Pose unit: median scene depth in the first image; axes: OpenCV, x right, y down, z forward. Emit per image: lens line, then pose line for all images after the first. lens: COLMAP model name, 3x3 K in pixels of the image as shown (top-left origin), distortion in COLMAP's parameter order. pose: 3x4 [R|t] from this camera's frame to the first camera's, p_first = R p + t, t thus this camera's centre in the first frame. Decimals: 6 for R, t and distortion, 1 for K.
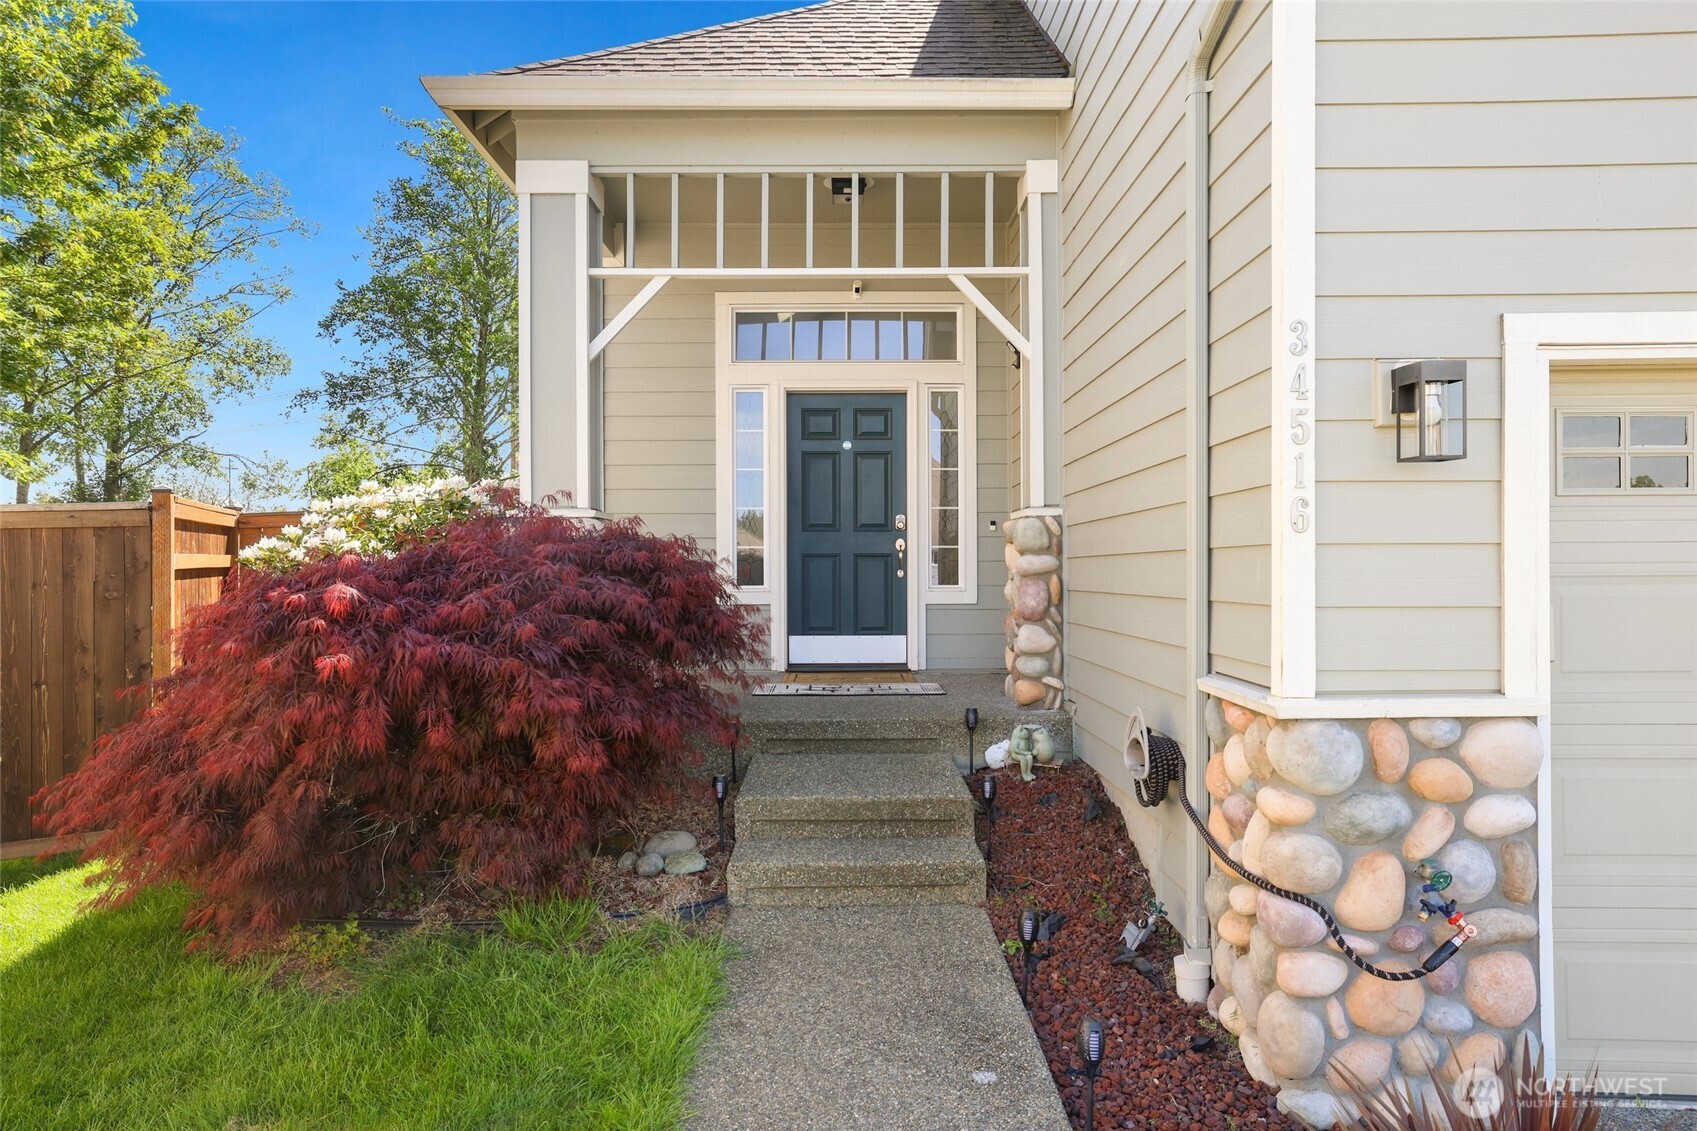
lens RADIAL K [[1091.5, 0, 851.3], [0, 1091.5, 542.6], [0, 0, 1]] dist [0.003162, 0.001853]
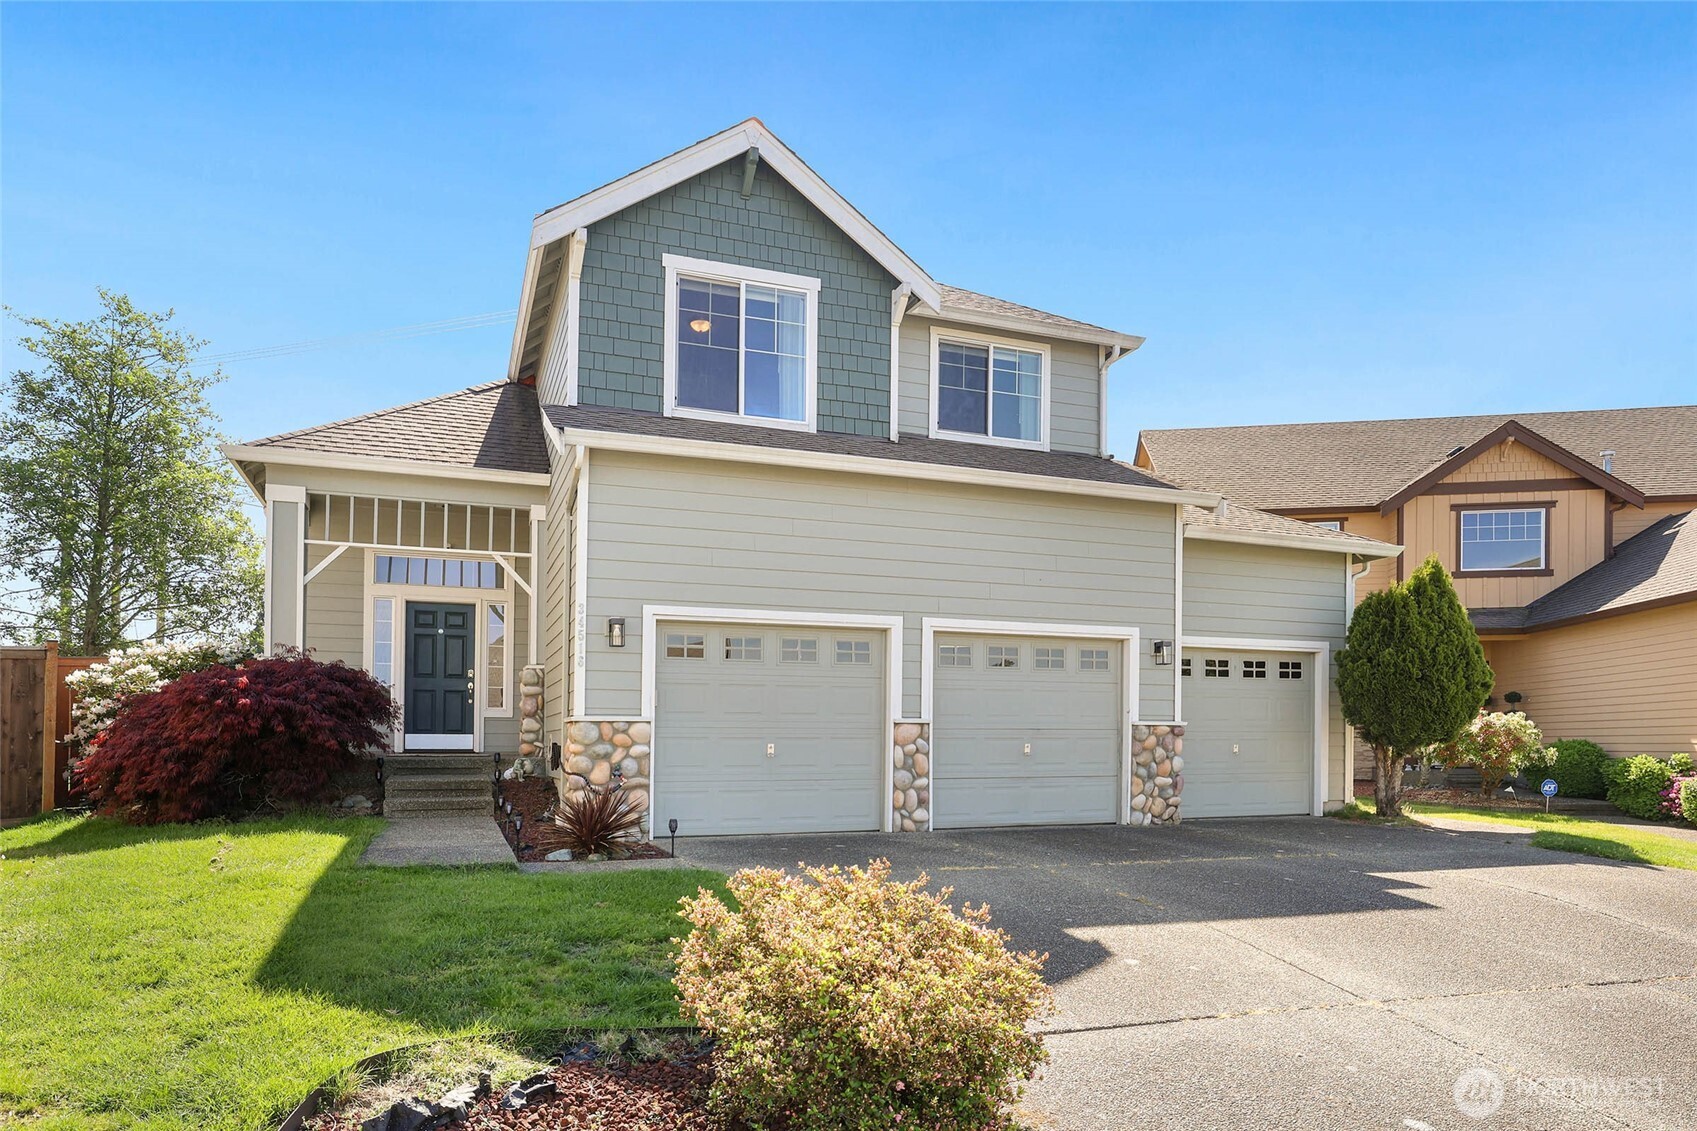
lens RADIAL K [[995.6, 0, 843.3], [0, 995.6, 707.6], [0, 0, 1]] dist [-0.003829, -0.000046]
pose [[0.930496, 0.015785, 0.365962, 0.020909], [-0.010557, 0.999812, -0.016283, 0.079927], [-0.366150, 0.011288, 0.930487, -1.088380]]
